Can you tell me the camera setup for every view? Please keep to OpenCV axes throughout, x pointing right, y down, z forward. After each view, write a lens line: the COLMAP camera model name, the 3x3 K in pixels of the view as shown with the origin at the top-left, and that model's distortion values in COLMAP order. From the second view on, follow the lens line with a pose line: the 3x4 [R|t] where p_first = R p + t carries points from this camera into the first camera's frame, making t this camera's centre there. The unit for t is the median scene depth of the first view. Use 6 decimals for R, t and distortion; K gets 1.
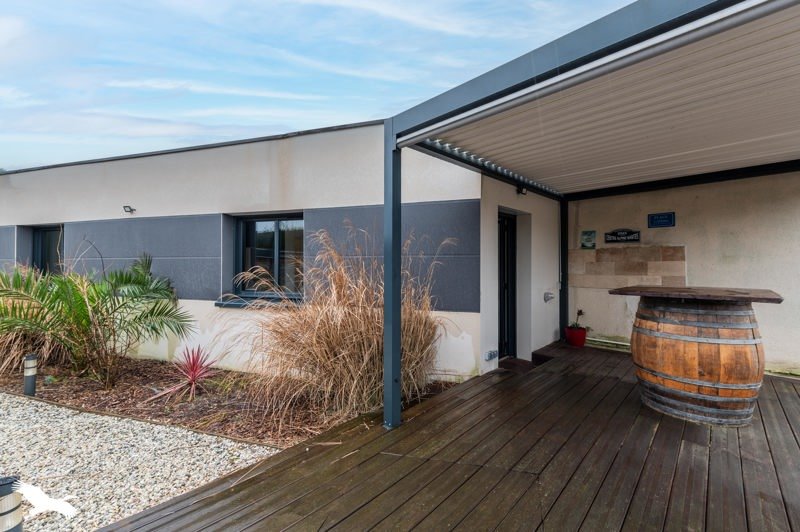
lens RADIAL K [[330.3, 0, 396.8], [0, 330.3, 263.6], [0, 0, 1]] dist [-0.003539, -0.000345]
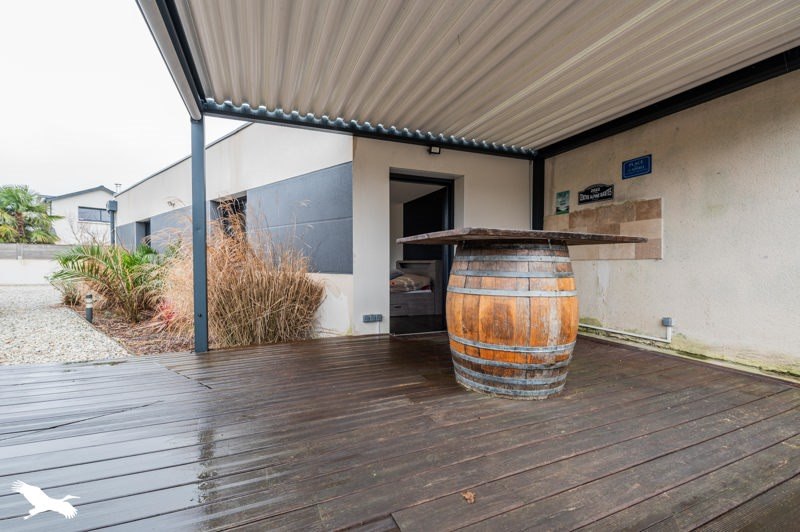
lens RADIAL K [[330.3, 0, 395.6], [0, 330.3, 270.8], [0, 0, 1]] dist [-0.003539, -0.000345]
pose [[0.933741, 0.004246, -0.357924, 0.668262], [0.007891, 0.999443, 0.032441, 0.095537], [0.357863, -0.033116, 0.933187, 0.092821]]
